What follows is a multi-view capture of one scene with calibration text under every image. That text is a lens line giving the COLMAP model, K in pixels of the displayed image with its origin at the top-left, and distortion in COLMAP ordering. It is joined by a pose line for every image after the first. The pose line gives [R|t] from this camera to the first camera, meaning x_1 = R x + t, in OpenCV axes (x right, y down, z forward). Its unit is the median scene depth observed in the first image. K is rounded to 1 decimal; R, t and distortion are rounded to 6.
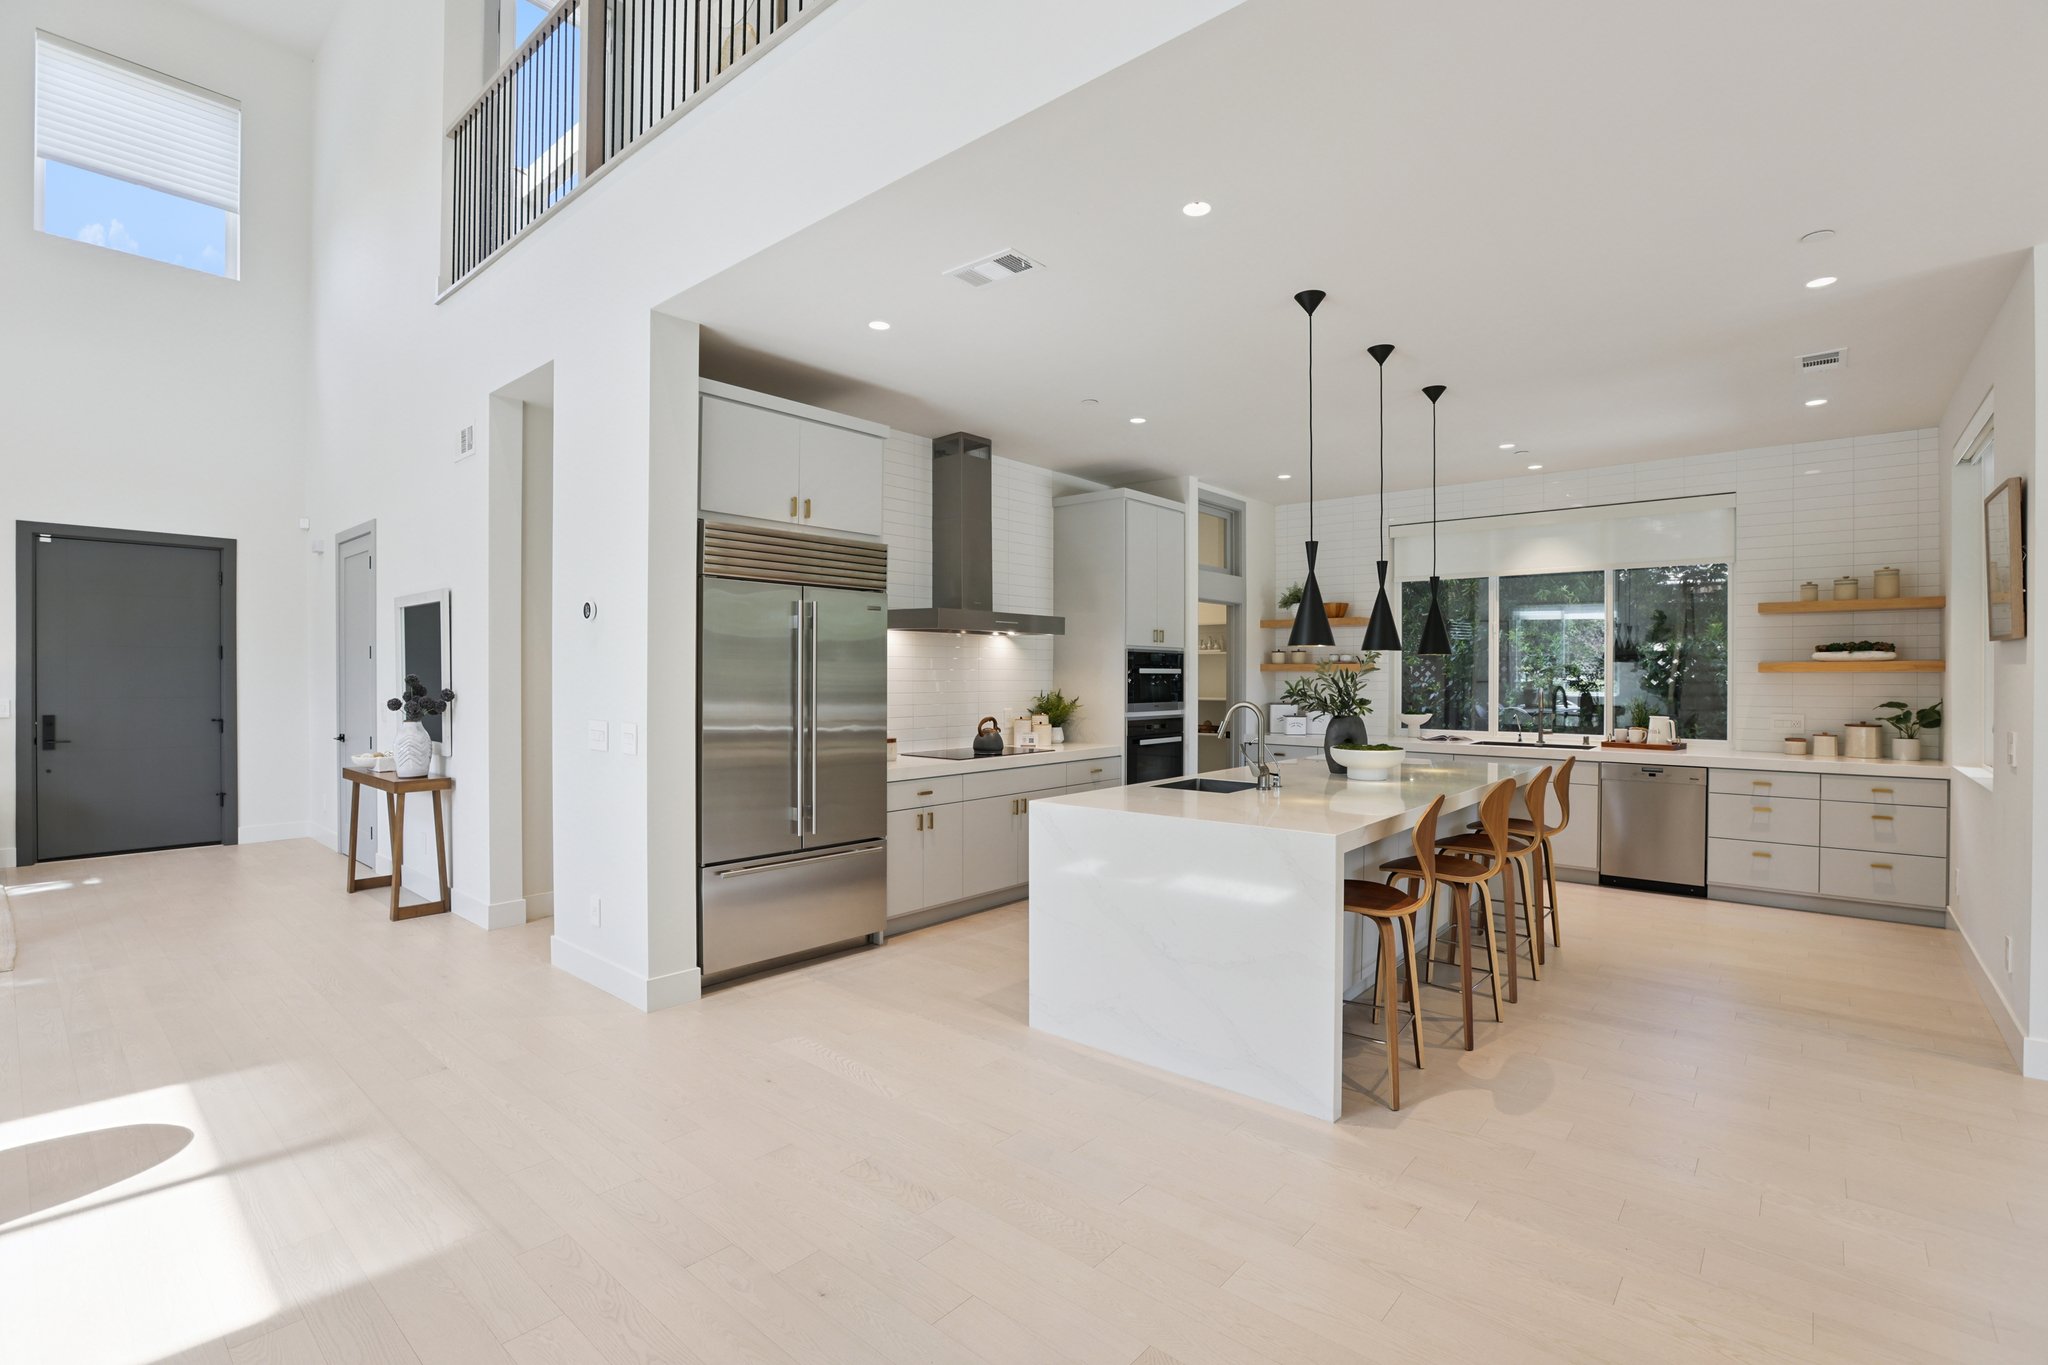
lens RADIAL K [[937.2, 0, 1021.6], [0, 937.2, 676.5], [0, 0, 1]] dist [-0.058931, 0.024950]
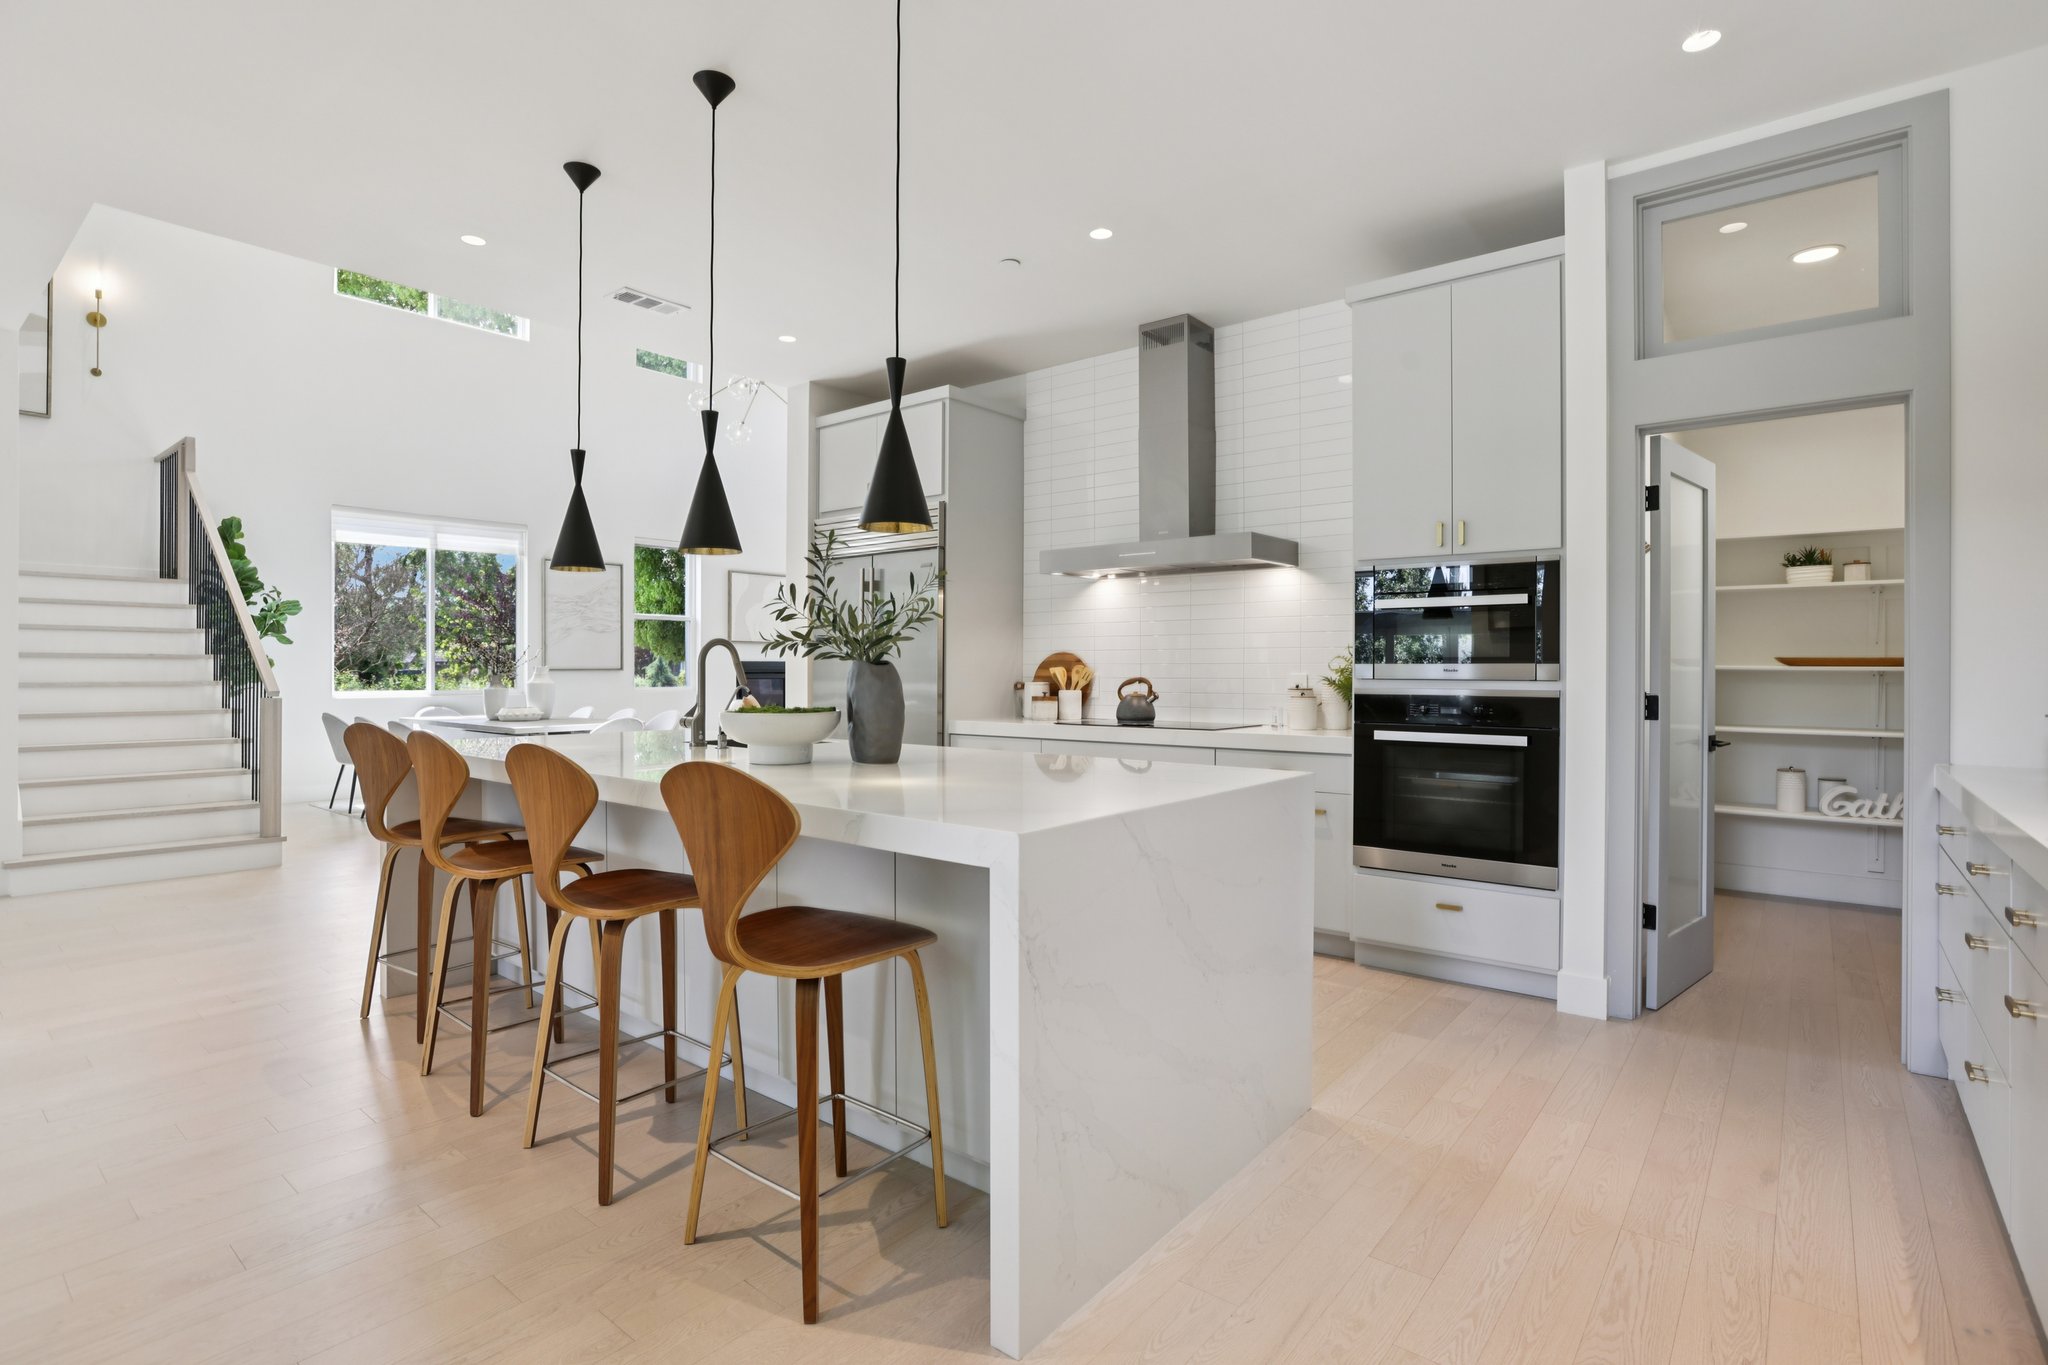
lens RADIAL K [[982.1, 0, 1025.0], [0, 982.1, 688.1], [0, 0, 1]] dist [-0.057155, 0.027502]
pose [[0.035174, 0.015796, -0.999256, 0.836242], [-0.001555, 0.999875, 0.015751, 0.041058], [0.999380, 0.001000, 0.035194, 0.928044]]
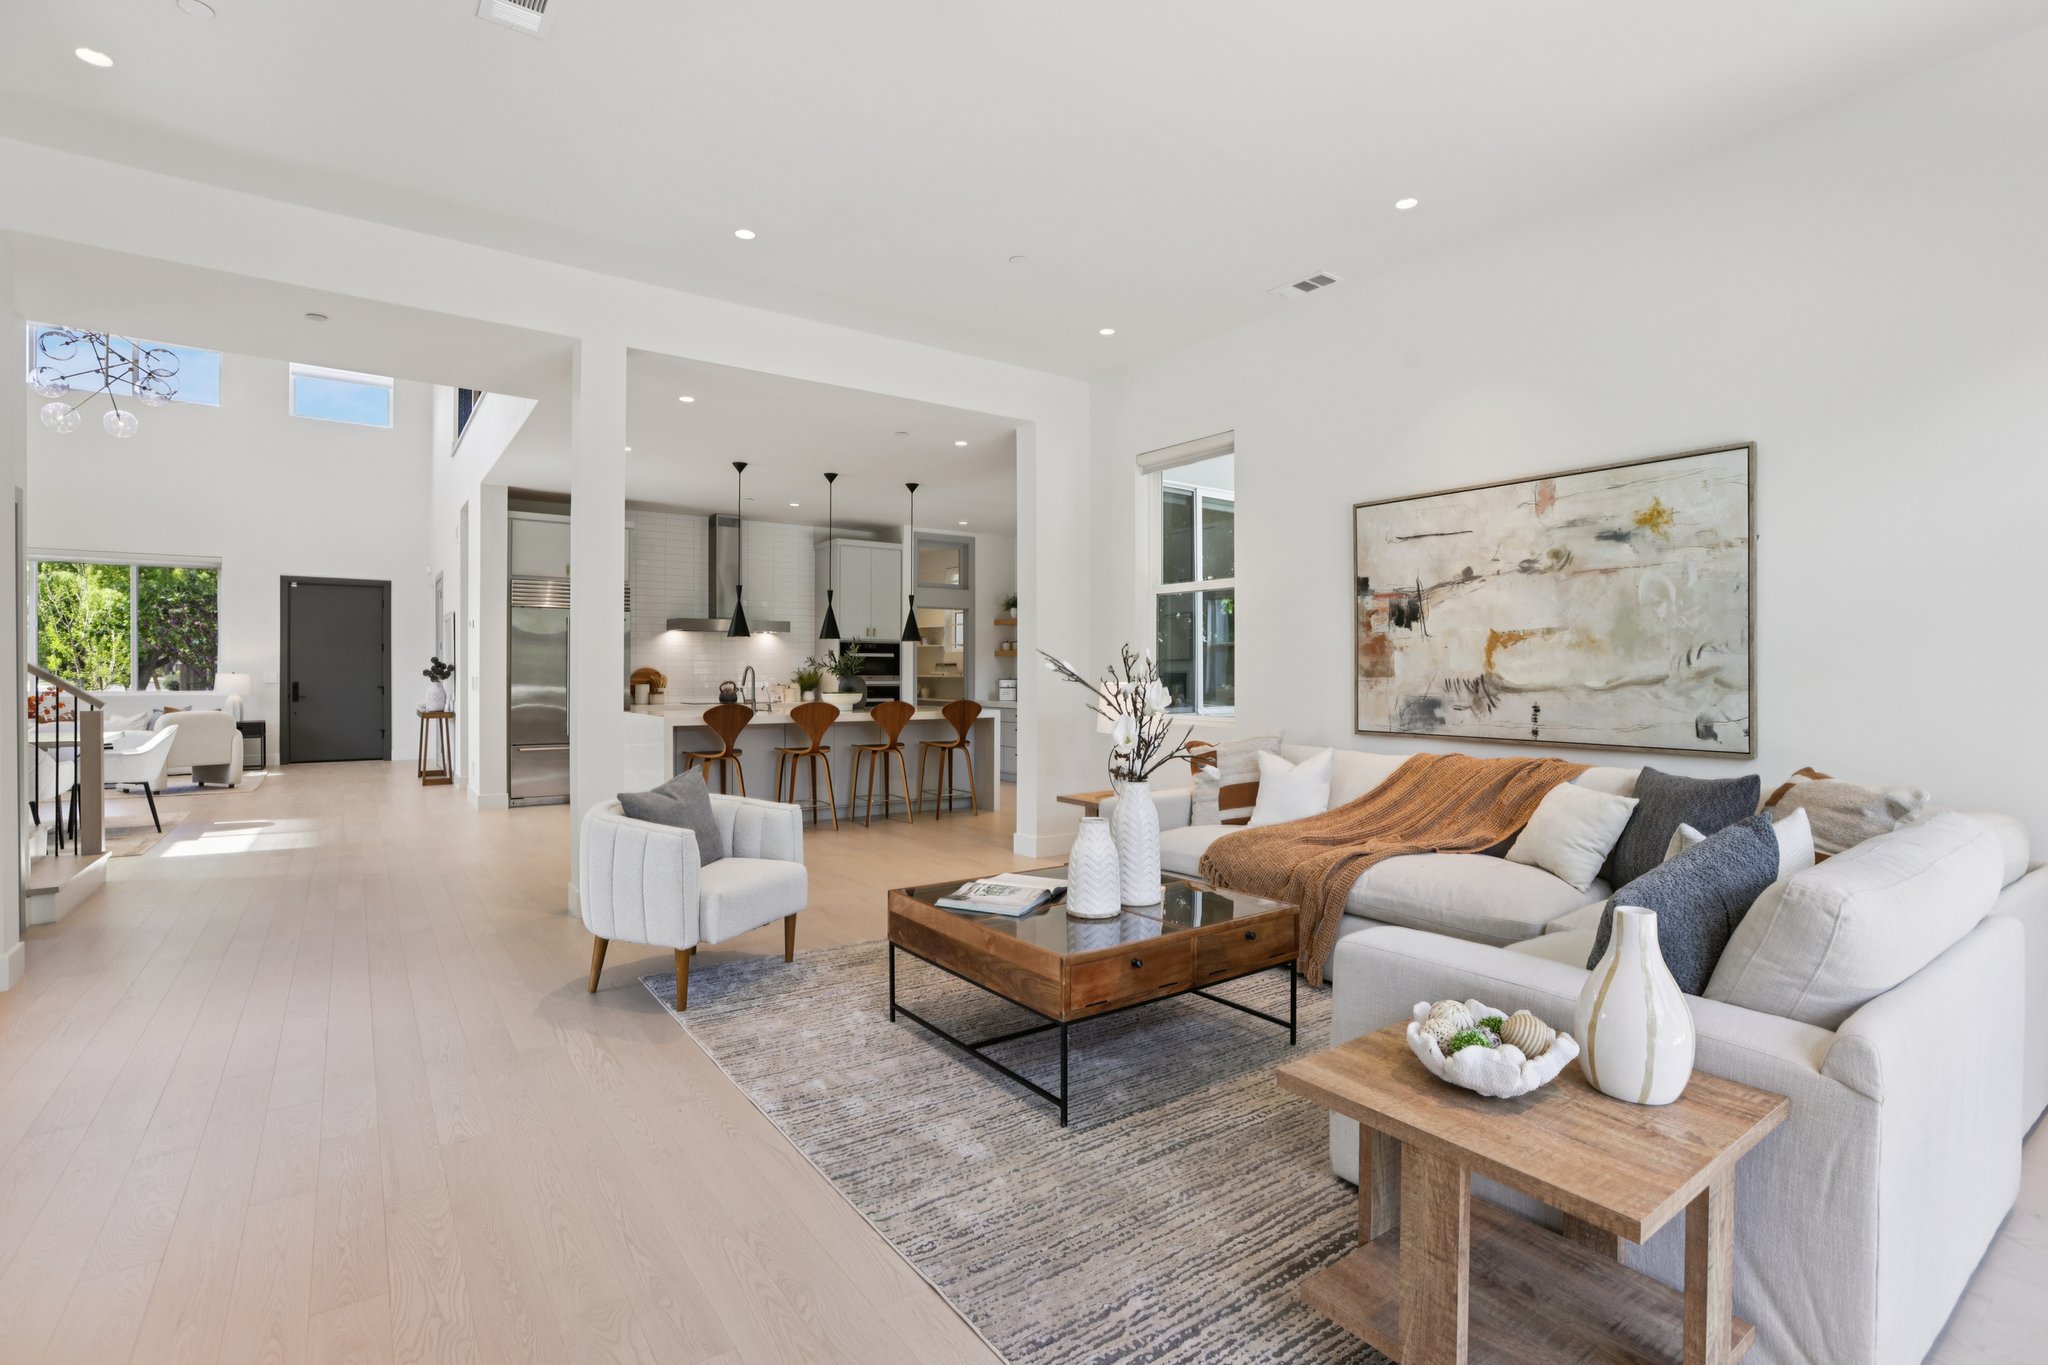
lens RADIAL K [[958.8, 0, 1024.0], [0, 958.8, 682.5], [0, 0, 1]] dist [-0.051714, 0.027239]
pose [[0.972948, 0.002850, -0.231005, 0.936158], [-0.001633, 0.999984, 0.005456, 0.036709], [0.231017, -0.004931, 0.972937, -0.592312]]
